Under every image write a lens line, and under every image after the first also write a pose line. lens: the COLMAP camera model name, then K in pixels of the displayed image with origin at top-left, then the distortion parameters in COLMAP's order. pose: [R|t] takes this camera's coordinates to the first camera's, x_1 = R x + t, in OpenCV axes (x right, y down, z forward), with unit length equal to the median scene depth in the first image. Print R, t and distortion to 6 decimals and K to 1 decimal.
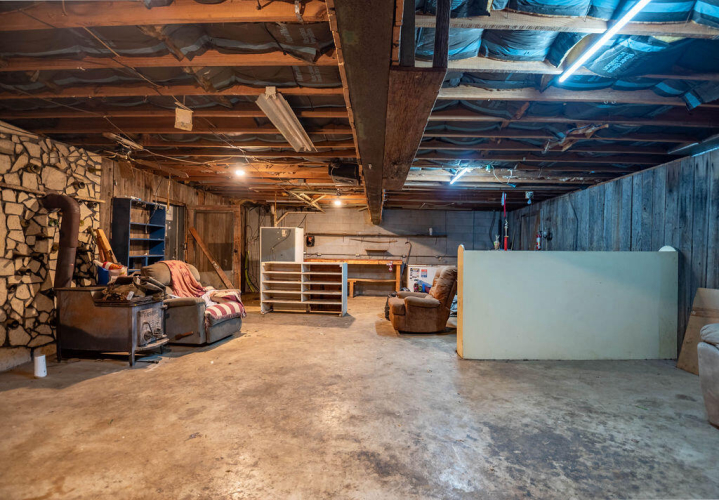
lens RADIAL K [[332.8, 0, 359.5], [0, 332.8, 252.0], [0, 0, 1]] dist [0.004220, -0.003576]
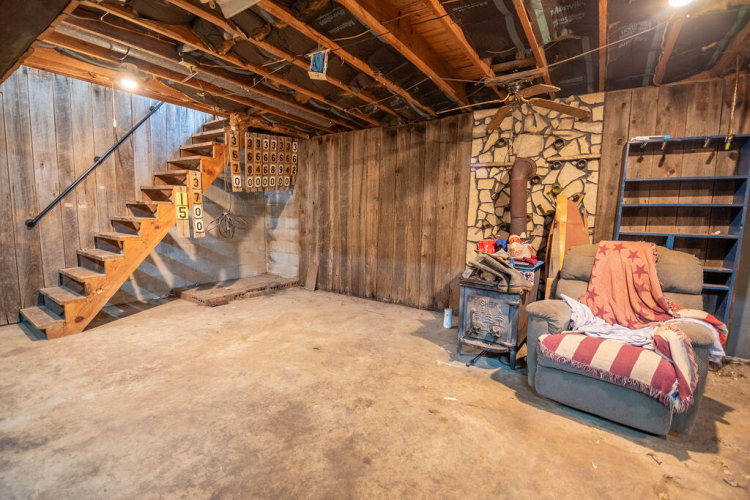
lens RADIAL K [[331.2, 0, 377.0], [0, 331.2, 257.0], [0, 0, 1]] dist [-0.007406, -0.000996]
pose [[-0.501684, 0.093813, -0.859949, 0.148546], [-0.022744, 0.992328, 0.121522, -0.010005], [0.864752, 0.080525, -0.495701, 1.225821]]
